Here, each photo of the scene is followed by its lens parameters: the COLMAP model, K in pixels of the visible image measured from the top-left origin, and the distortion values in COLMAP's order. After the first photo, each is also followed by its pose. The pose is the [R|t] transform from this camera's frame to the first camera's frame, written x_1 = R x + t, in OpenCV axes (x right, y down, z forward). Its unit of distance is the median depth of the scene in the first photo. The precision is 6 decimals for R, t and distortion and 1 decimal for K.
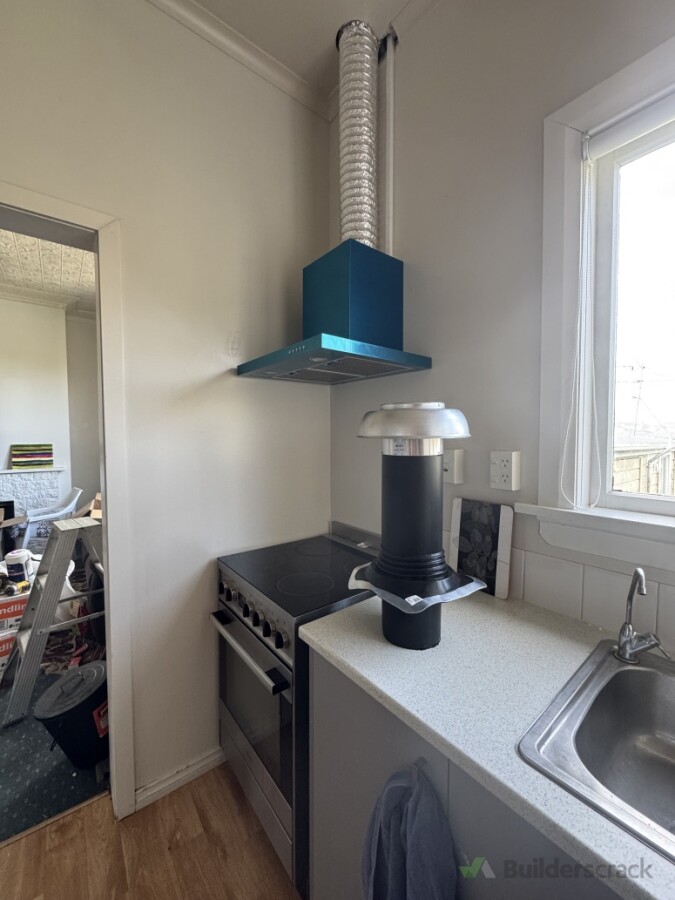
lens RADIAL K [[355.8, 0, 337.5], [0, 355.8, 450.0], [0, 0, 1]] dist [0.000661, -0.000103]
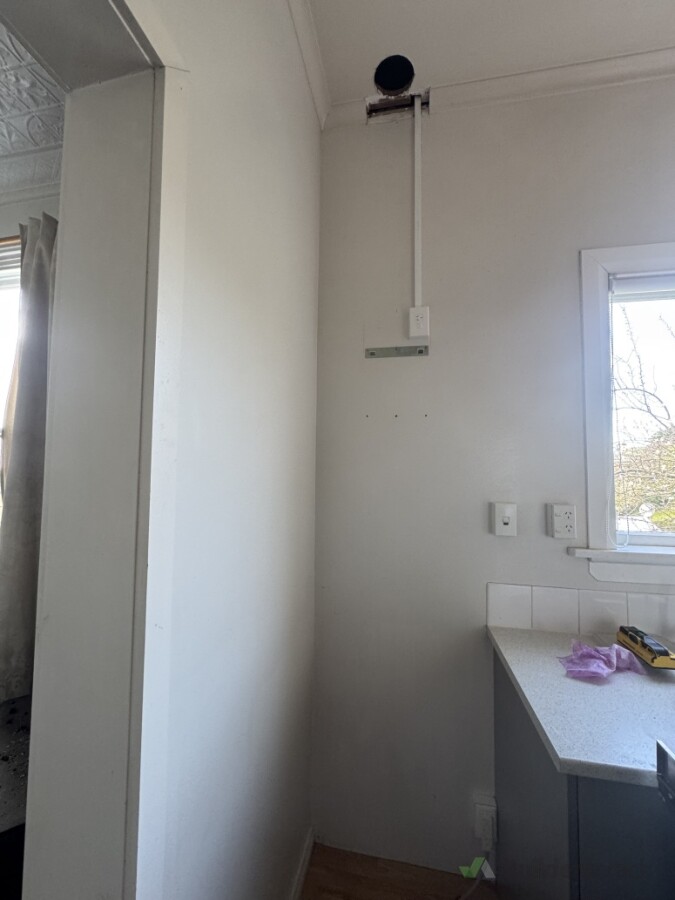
lens RADIAL K [[355.8, 0, 337.5], [0, 355.8, 450.0], [0, 0, 1]] dist [0.000661, -0.000103]
pose [[0.760140, 0.040735, 0.648481, -0.719341], [0.019322, 0.996174, -0.085224, -0.075222], [-0.649472, 0.077313, 0.756445, 0.499822]]
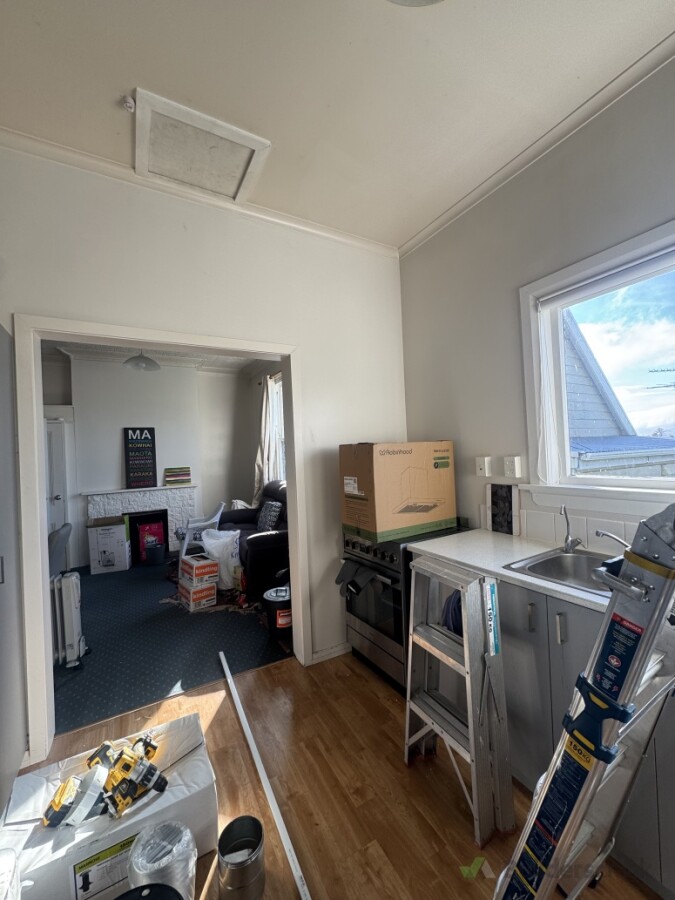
lens RADIAL K [[355.8, 0, 337.5], [0, 355.8, 450.0], [0, 0, 1]] dist [0.000661, -0.000103]
pose [[0.987484, -0.044411, -0.151336, -0.123264], [0.037361, 0.998094, -0.049120, 0.021828], [0.153229, 0.042851, 0.987261, -0.830645]]
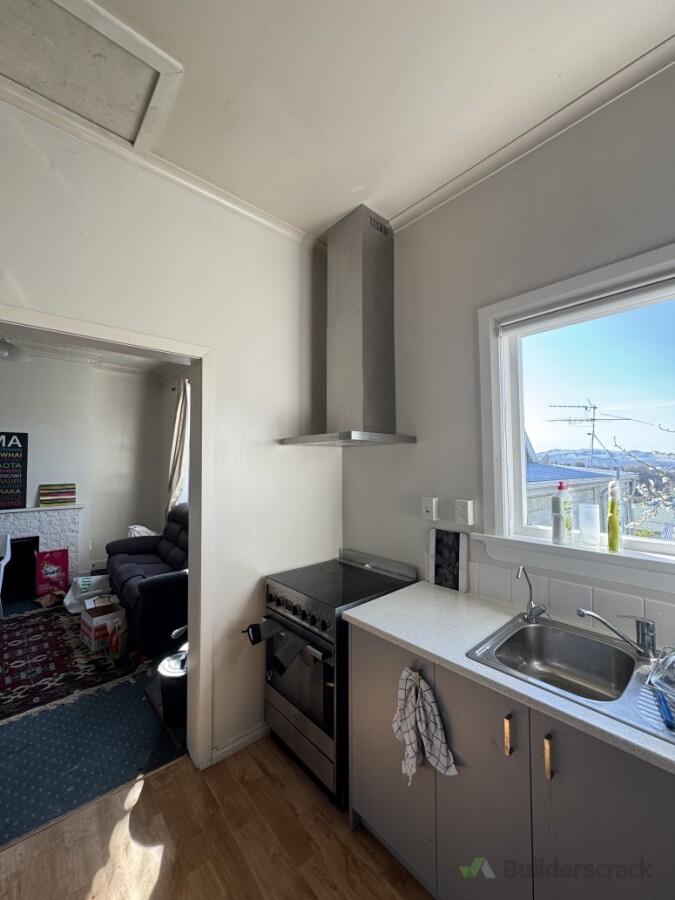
lens RADIAL K [[355.8, 0, 337.5], [0, 355.8, 450.0], [0, 0, 1]] dist [0.000661, -0.000103]
pose [[0.998524, -0.003058, 0.054223, -0.156807], [0.007419, 0.996735, -0.080397, -0.081978], [-0.053800, 0.080681, 0.995287, -0.497905]]
